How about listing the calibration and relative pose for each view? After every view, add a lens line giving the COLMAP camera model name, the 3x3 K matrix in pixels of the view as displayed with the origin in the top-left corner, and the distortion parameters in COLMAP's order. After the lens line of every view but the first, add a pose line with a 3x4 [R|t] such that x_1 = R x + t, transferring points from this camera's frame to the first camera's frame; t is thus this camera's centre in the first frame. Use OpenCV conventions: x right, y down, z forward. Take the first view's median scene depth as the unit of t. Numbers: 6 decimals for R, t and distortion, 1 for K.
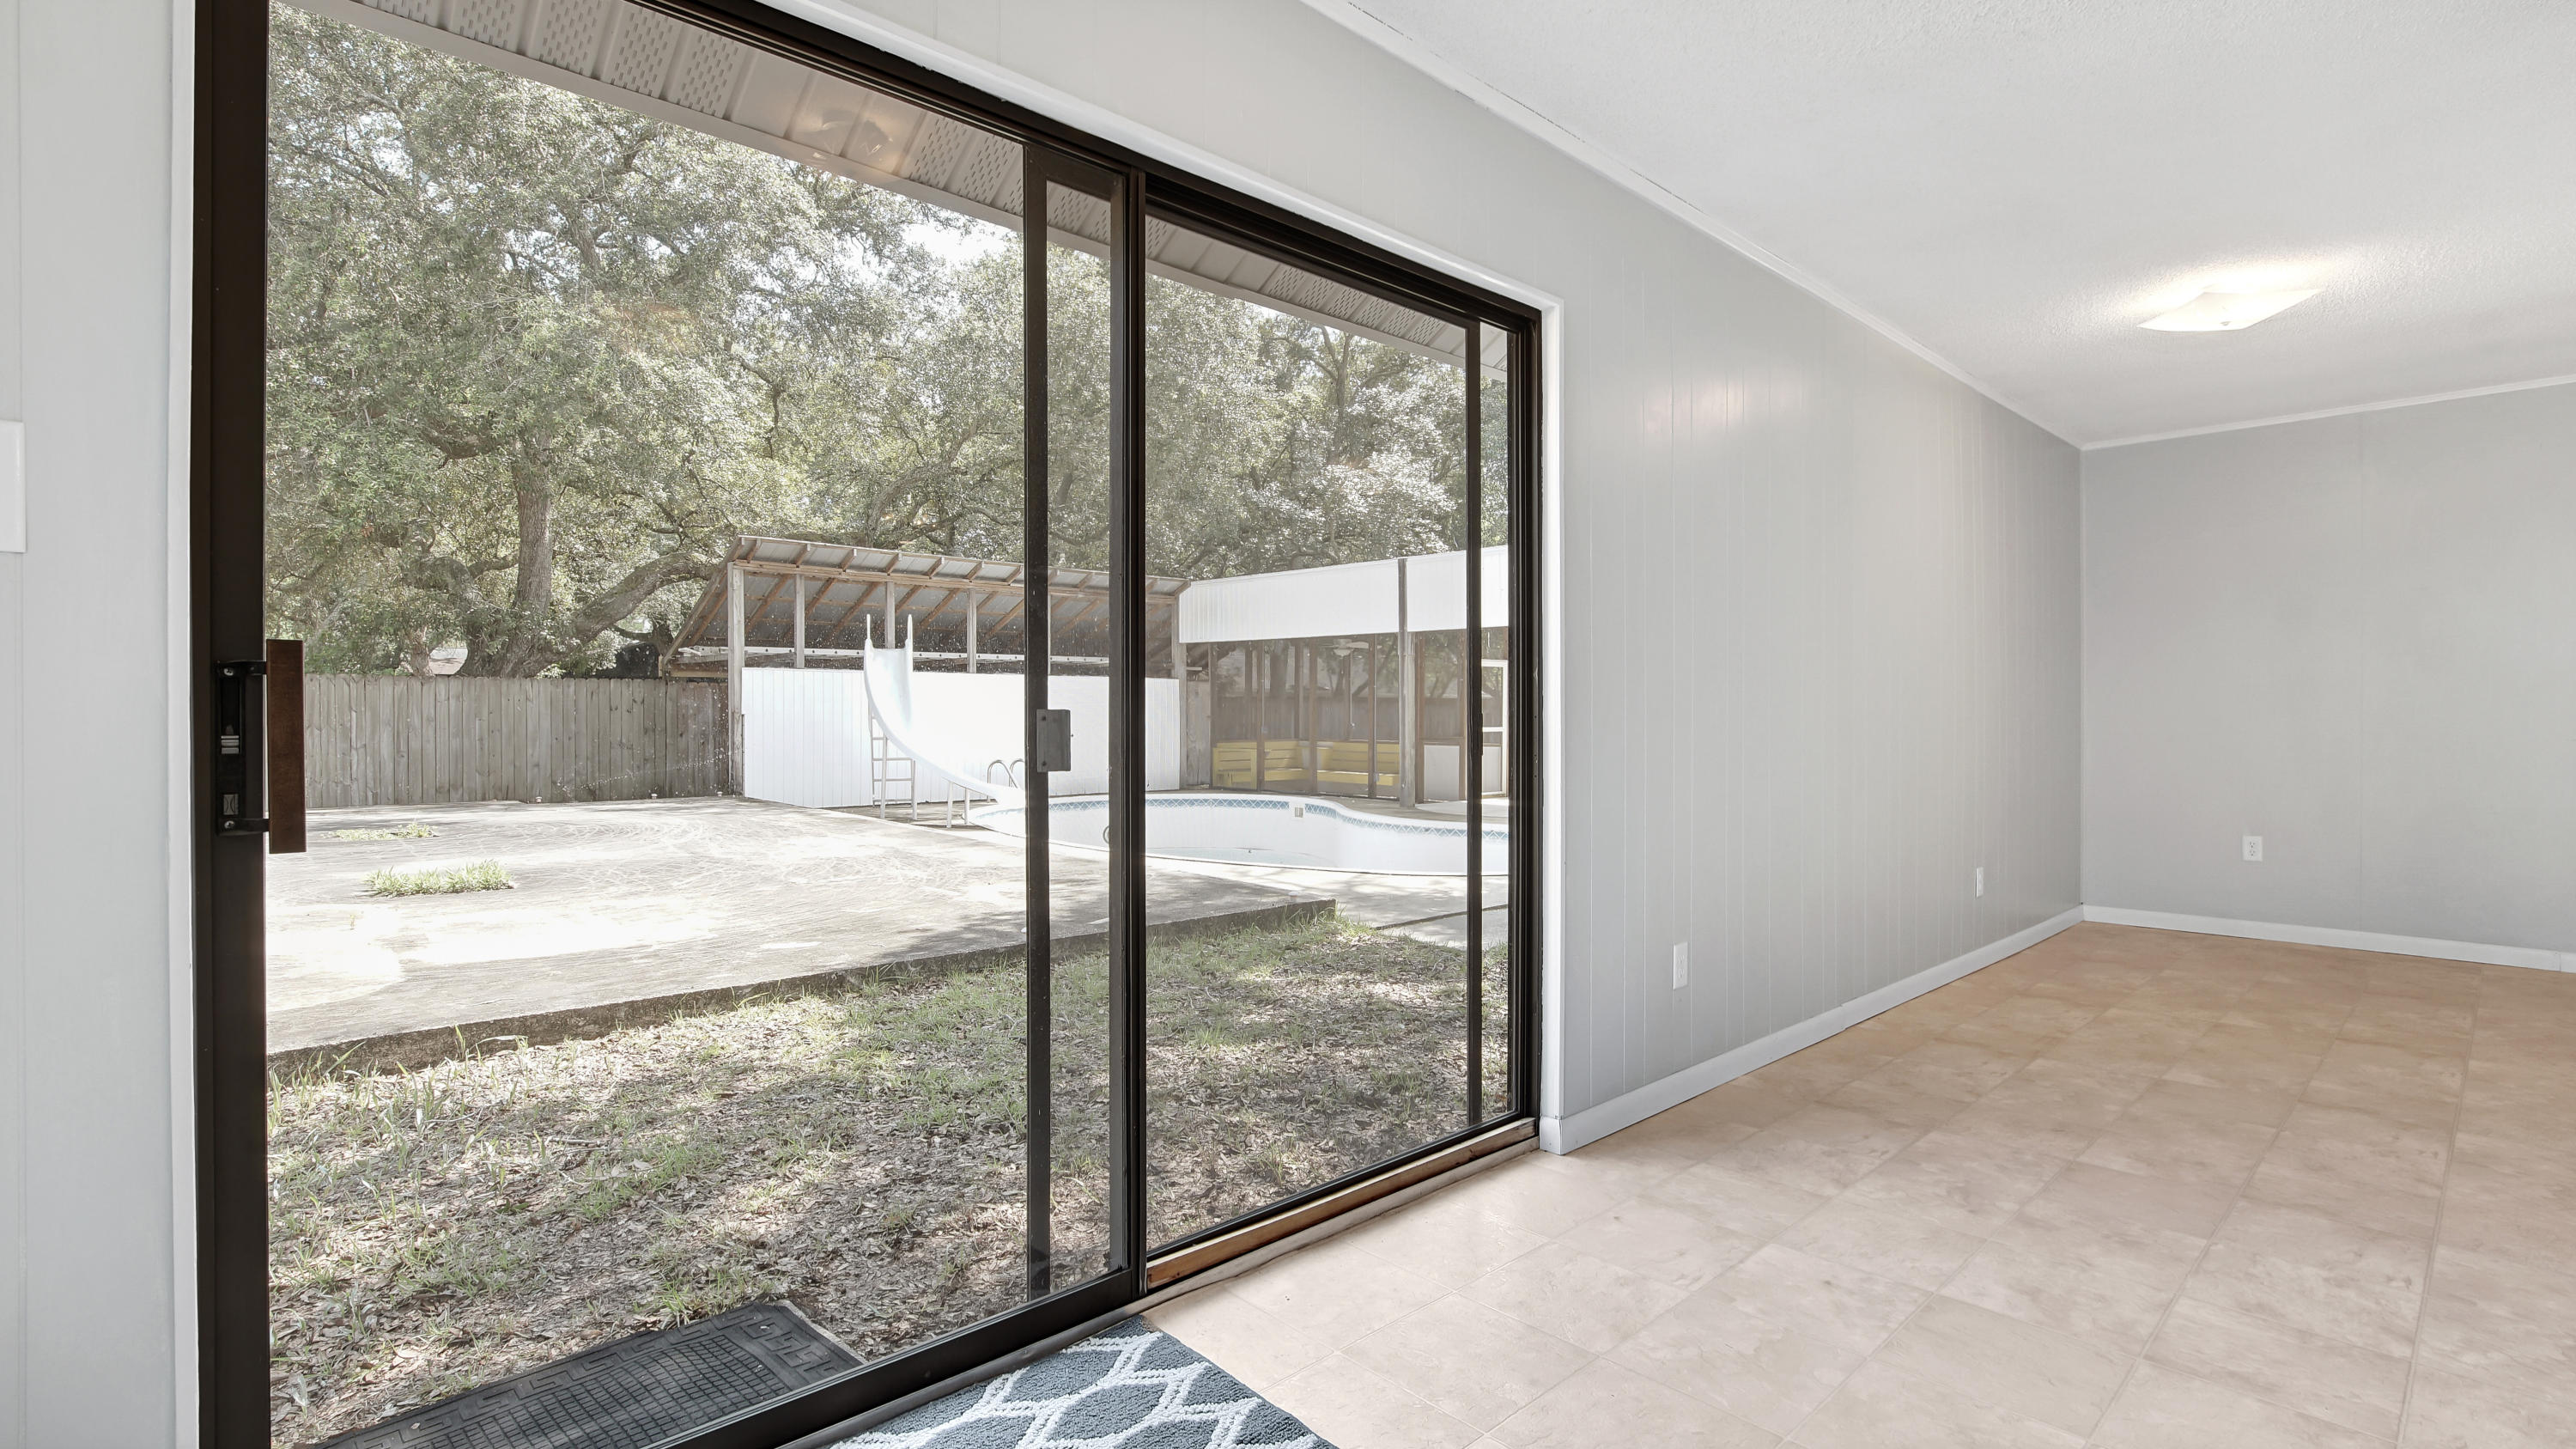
lens RADIAL K [[1170.4, 0, 1274.9], [0, 1170.4, 721.2], [0, 0, 1]] dist [-0.032000, 0.008320]
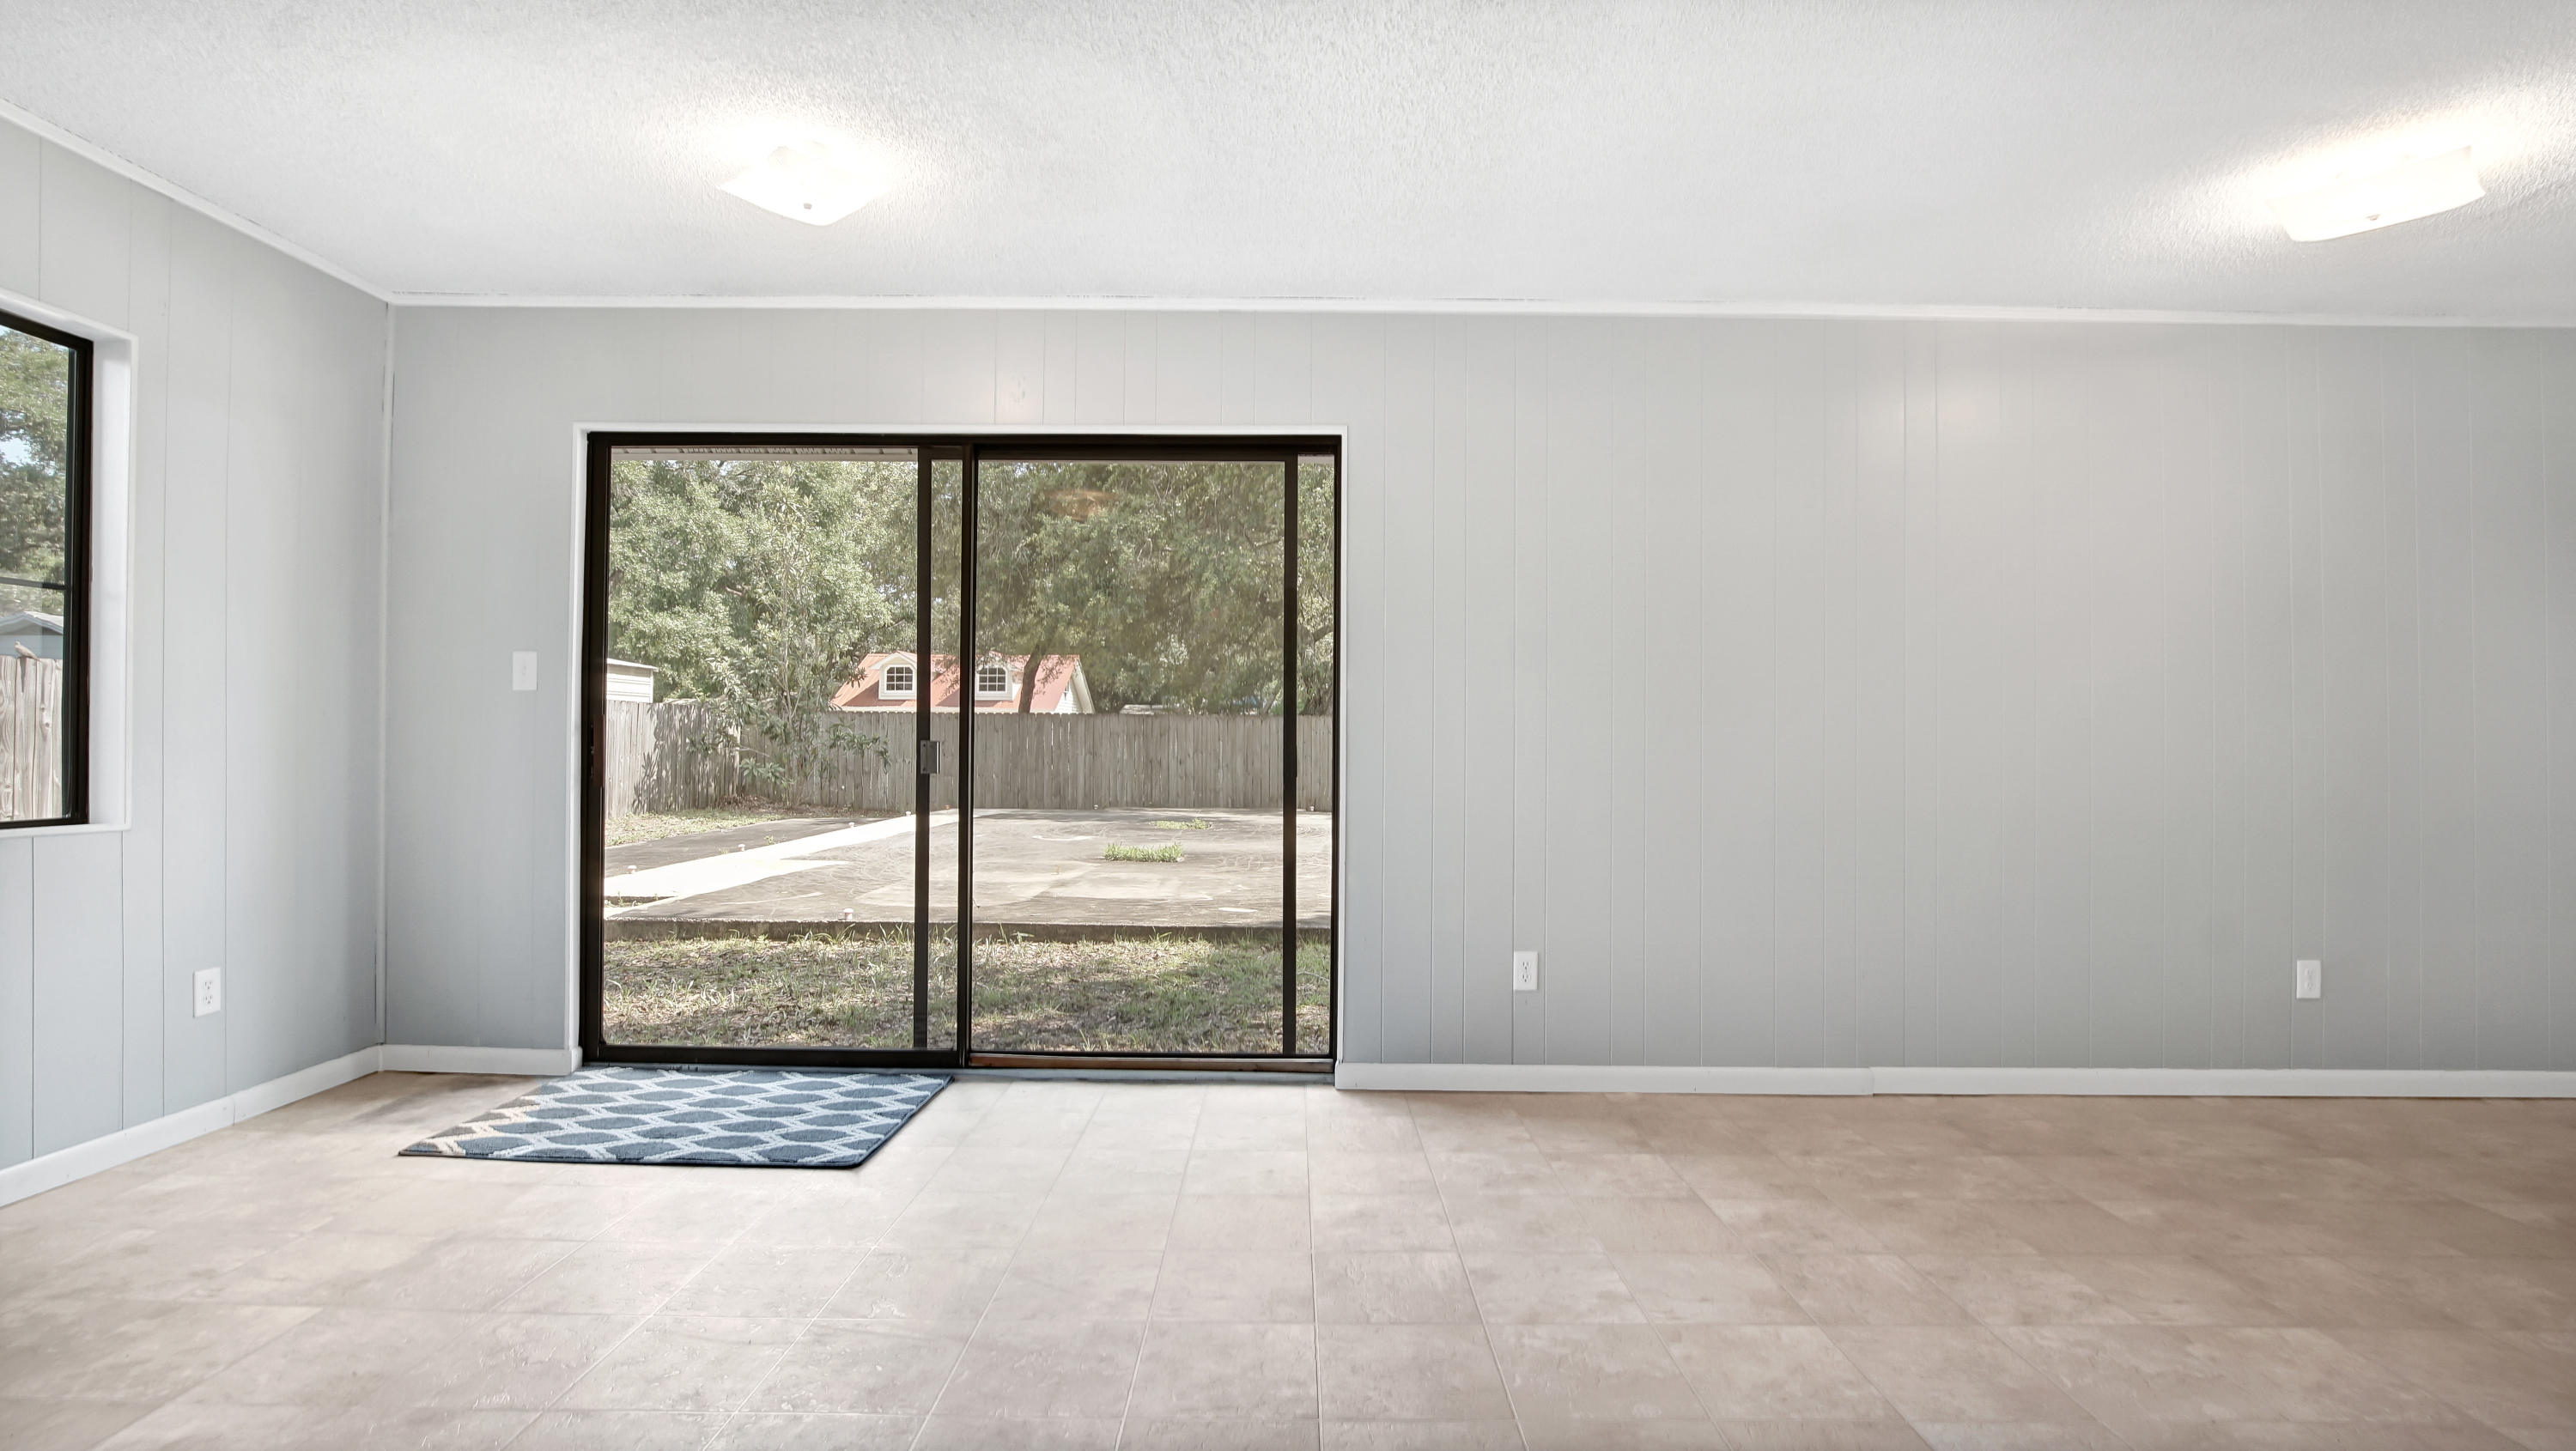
lens RADIAL K [[1170.1, 0, 1279.1], [0, 1170.1, 737.7], [0, 0, 1]] dist [-0.032000, 0.008320]
pose [[0.729724, 0.002439, -0.683738, 0.945894], [-0.011101, 0.999904, -0.008280, -0.005380], [0.683652, 0.013632, 0.729681, 0.006081]]
